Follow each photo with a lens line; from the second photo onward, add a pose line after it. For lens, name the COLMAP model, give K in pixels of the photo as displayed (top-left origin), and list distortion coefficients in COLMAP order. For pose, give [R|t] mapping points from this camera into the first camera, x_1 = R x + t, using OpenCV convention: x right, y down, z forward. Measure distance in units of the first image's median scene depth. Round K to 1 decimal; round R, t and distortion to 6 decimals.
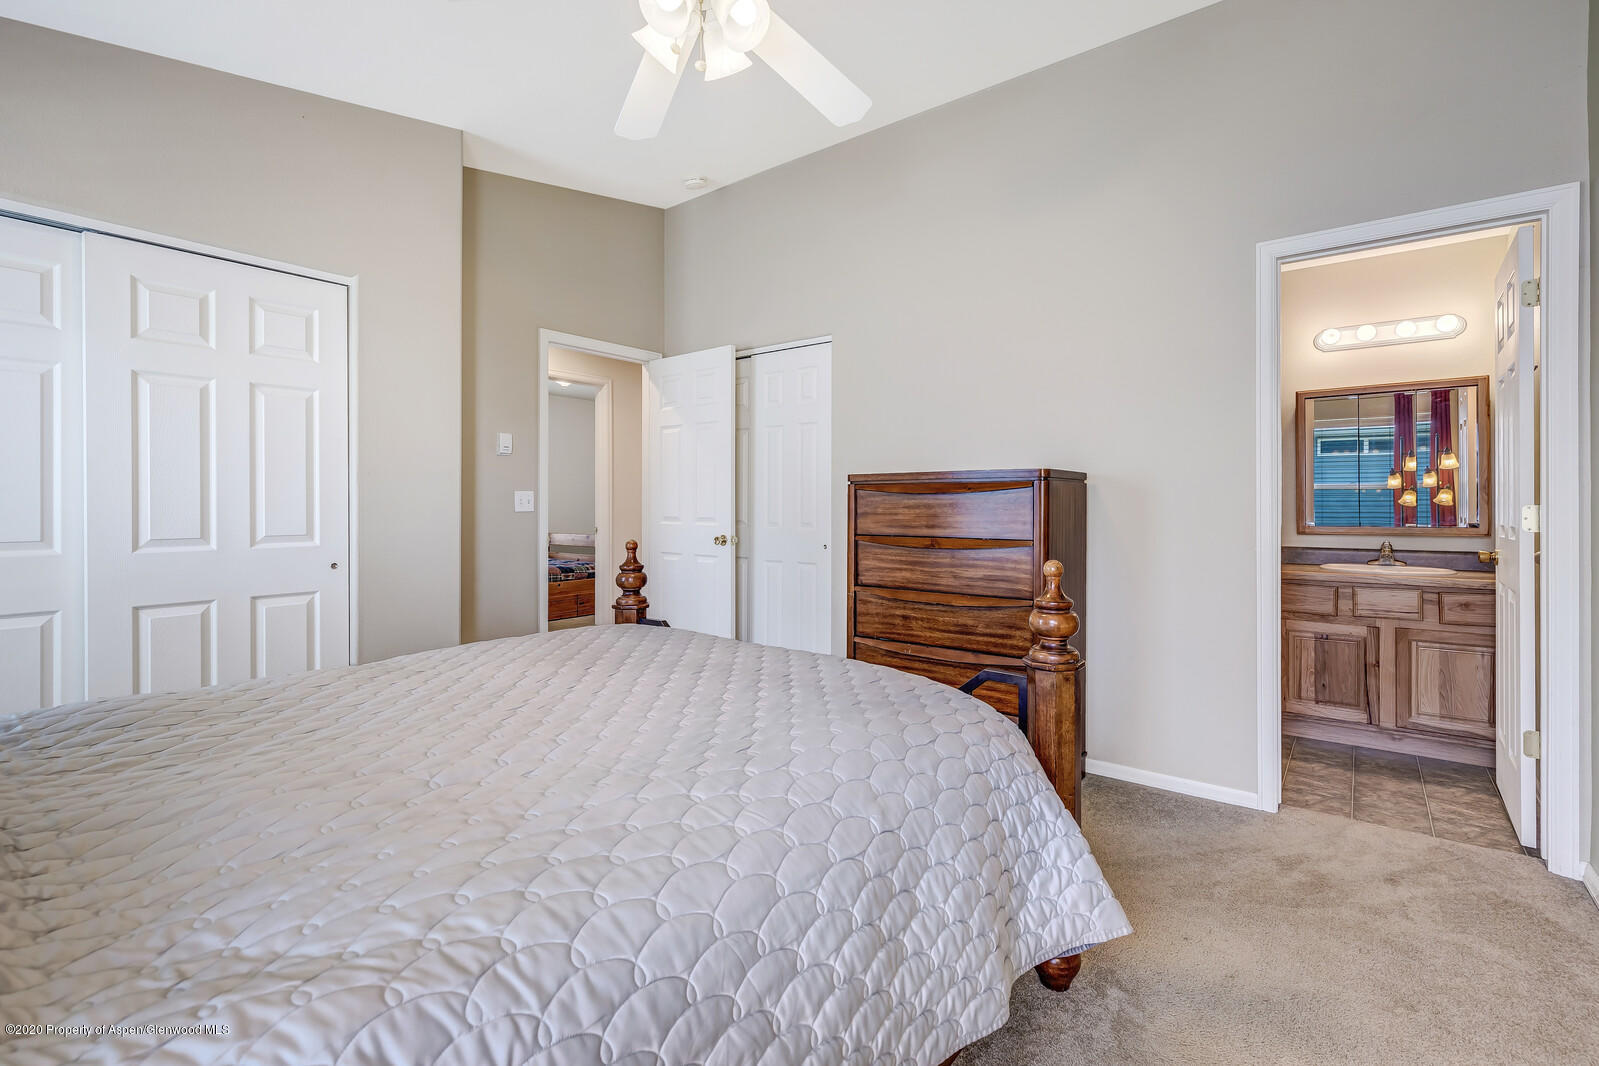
lens RADIAL K [[718.3, 0, 799.3], [0, 718.3, 504.8], [0, 0, 1]] dist [0.002586, 0.000151]
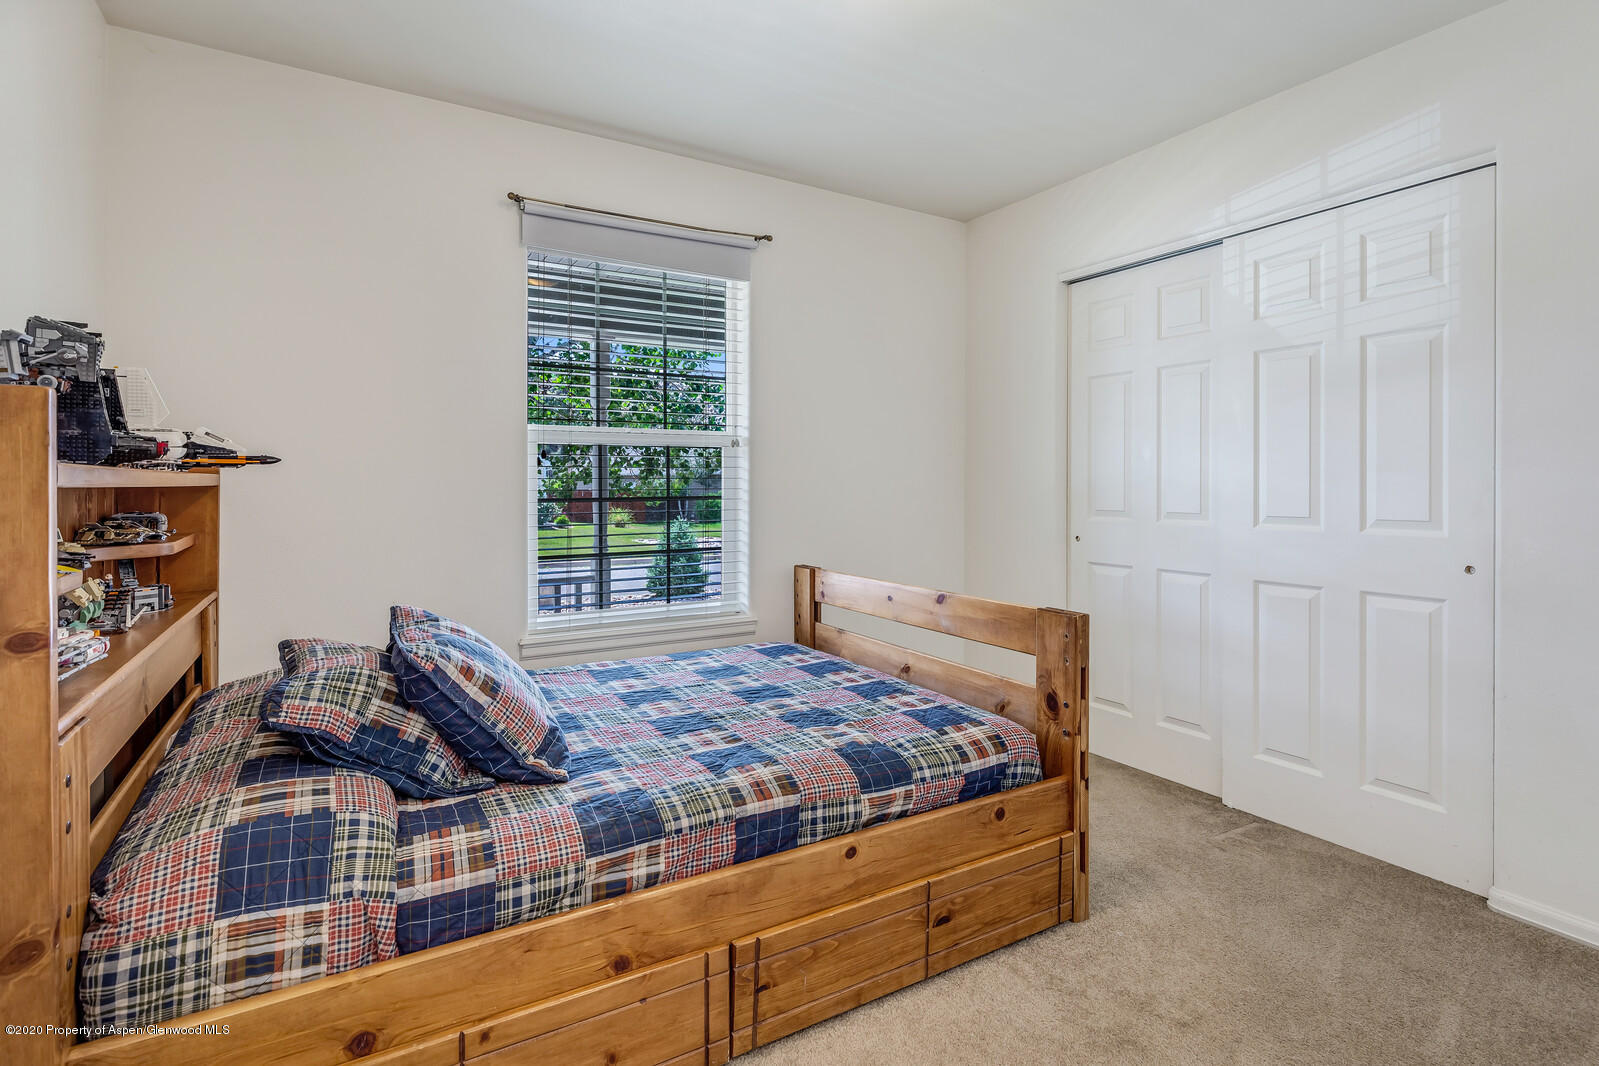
lens RADIAL K [[783.5, 0, 799.5], [0, 783.5, 533.0], [0, 0, 1]] dist [0.000201, 0.000033]
pose [[-0.374971, 0.061128, -0.925019, 0.320591], [-0.003943, 0.997709, 0.067530, -0.000133], [0.927028, 0.028969, -0.373871, 0.692855]]
